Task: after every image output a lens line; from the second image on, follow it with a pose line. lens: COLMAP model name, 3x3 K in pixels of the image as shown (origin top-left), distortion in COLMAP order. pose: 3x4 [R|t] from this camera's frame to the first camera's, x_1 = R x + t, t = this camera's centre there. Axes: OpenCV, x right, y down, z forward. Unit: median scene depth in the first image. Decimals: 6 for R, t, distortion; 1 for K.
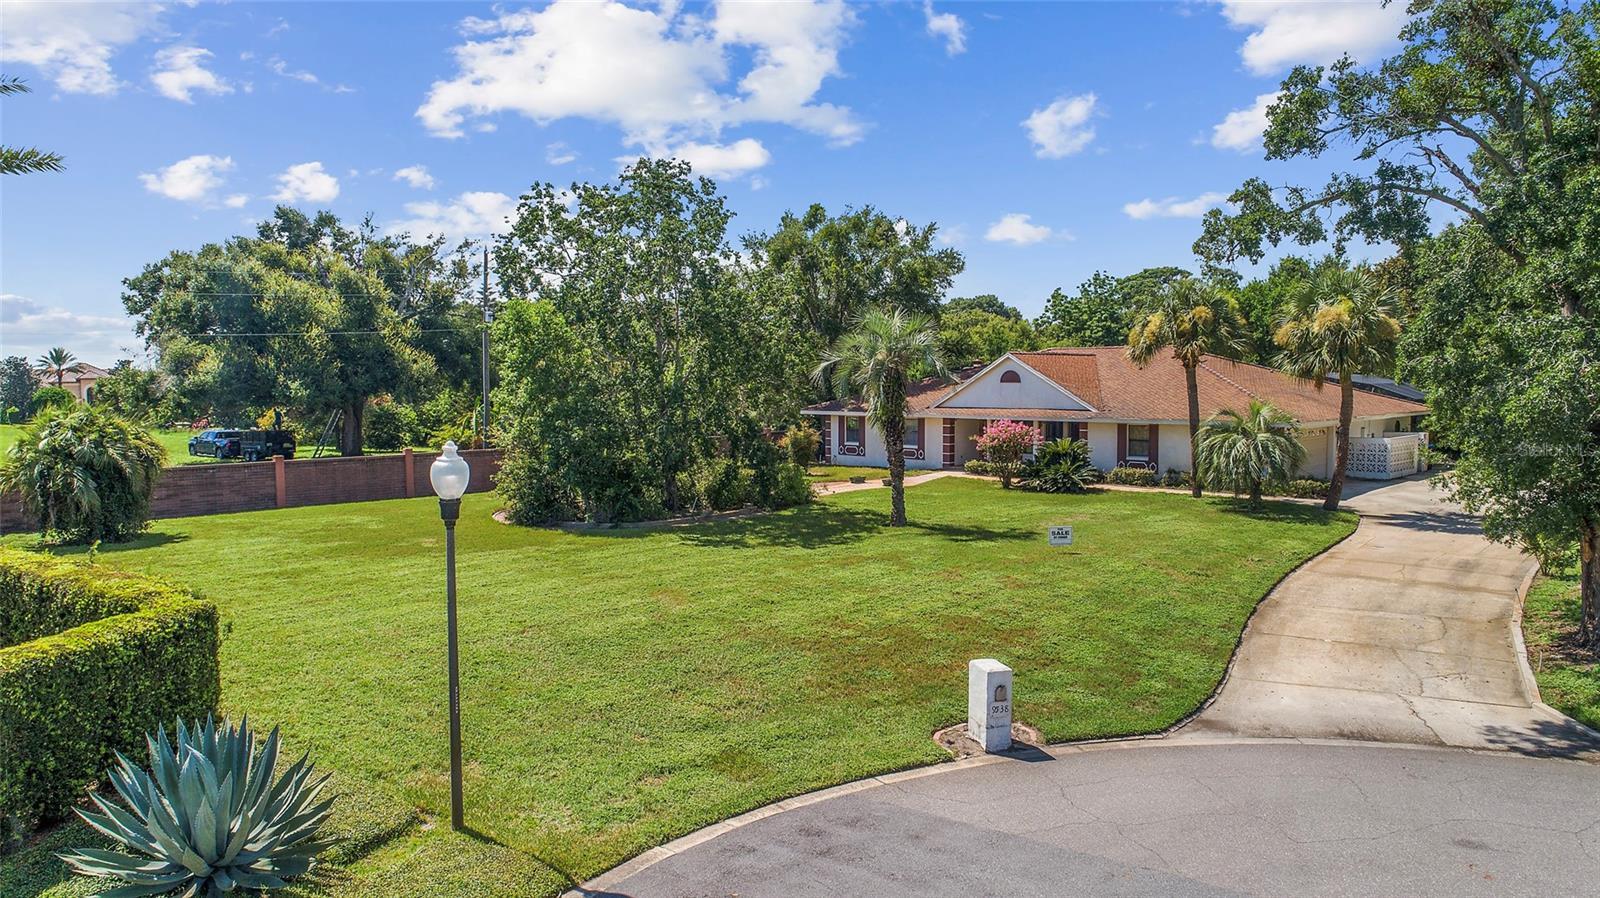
lens RADIAL K [[1109.7, 0, 802.6], [0, 1109.7, 450.5], [0, 0, 1]] dist [-0.014248, 0.007986]
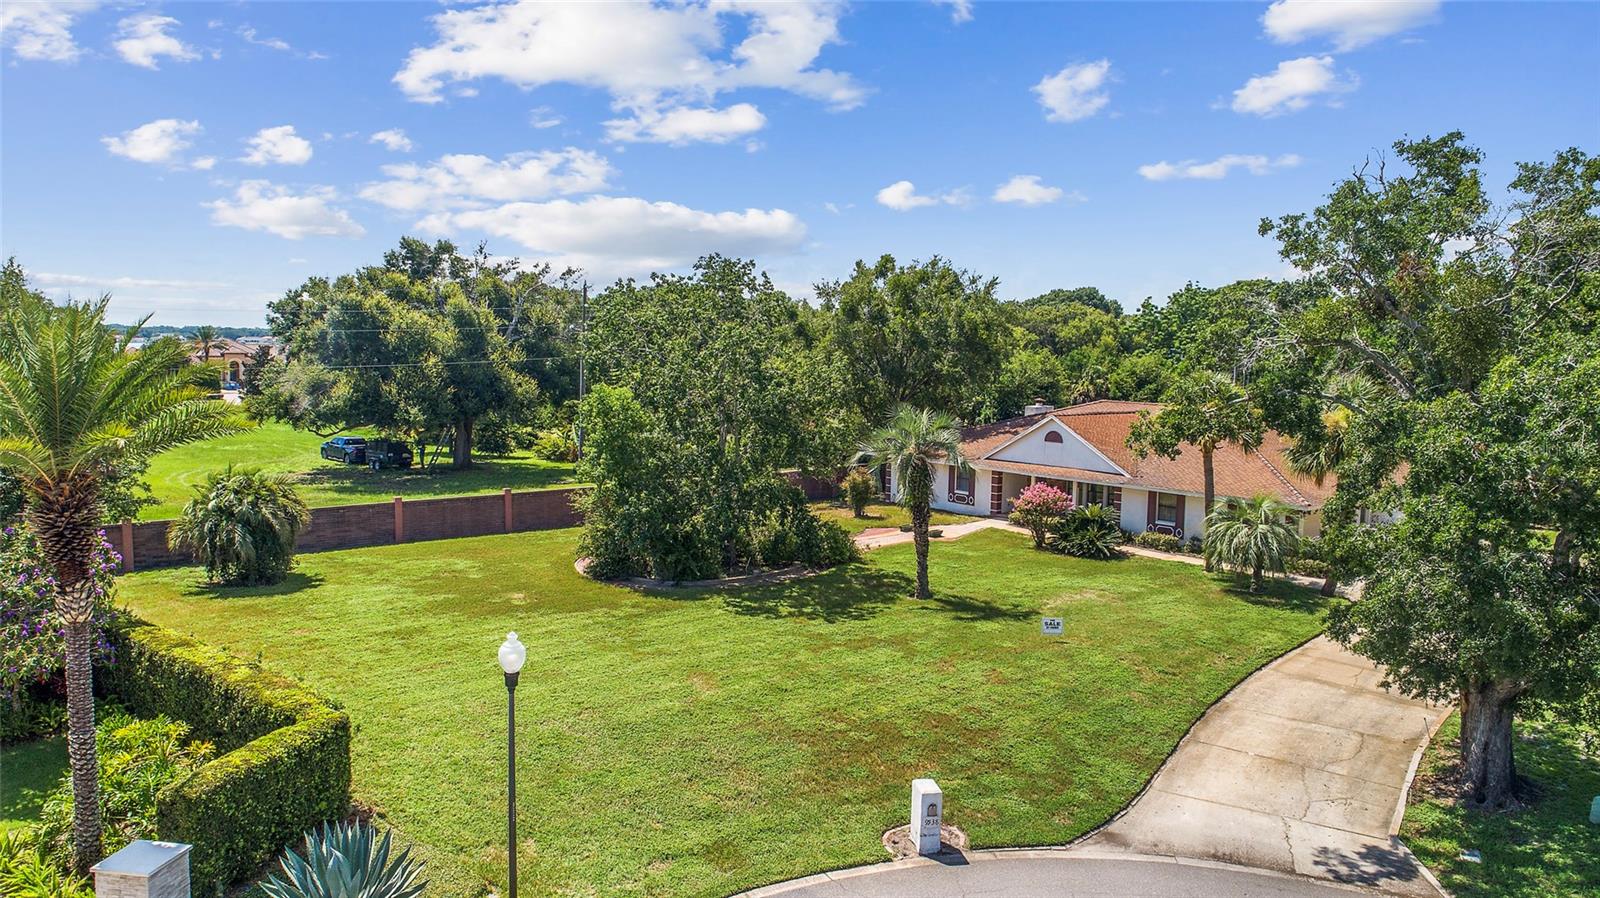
lens RADIAL K [[1109.7, 0, 798.5], [0, 1109.7, 447.7], [0, 0, 1]] dist [-0.014248, 0.007986]
pose [[0.994820, 0.034529, -0.095607, 0.073092], [-0.032123, 0.999130, 0.026593, -0.126190], [0.096442, -0.023384, 0.995064, -0.155193]]
